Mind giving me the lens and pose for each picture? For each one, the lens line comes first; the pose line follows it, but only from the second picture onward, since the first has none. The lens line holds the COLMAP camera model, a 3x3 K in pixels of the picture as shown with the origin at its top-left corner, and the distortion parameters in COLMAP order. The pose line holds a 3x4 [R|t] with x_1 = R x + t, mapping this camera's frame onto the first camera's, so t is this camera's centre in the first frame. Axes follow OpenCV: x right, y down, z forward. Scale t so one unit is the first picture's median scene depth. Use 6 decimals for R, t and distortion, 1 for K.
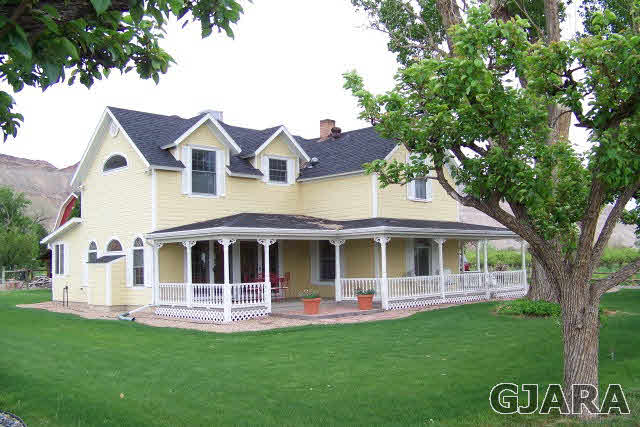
lens RADIAL K [[677.4, 0, 320.0], [0, 677.4, 213.5], [0, 0, 1]] dist [-0.290099, 0.520679]
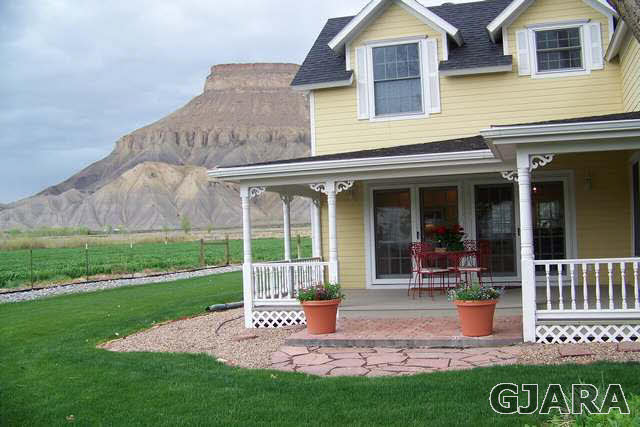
lens RADIAL K [[677.4, 0, 320.0], [0, 677.4, 213.5], [0, 0, 1]] dist [-0.290099, 0.520679]
pose [[0.449753, -0.022238, -0.892876, 0.342052], [0.086363, 0.996088, 0.018694, 0.044393], [0.888968, -0.085519, 0.449914, 0.634889]]
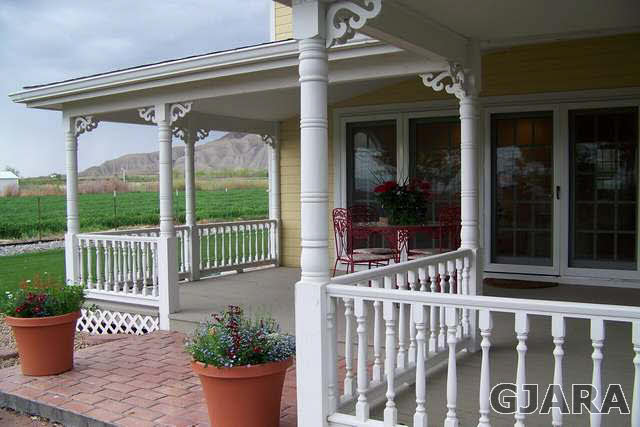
lens RADIAL K [[677.4, 0, 320.0], [0, 677.4, 213.5], [0, 0, 1]] dist [-0.290099, 0.520679]
pose [[0.201345, 0.062065, -0.977552, 0.211767], [0.078989, 0.993712, 0.079361, 0.060221], [0.976330, -0.093195, 0.195177, 0.860663]]
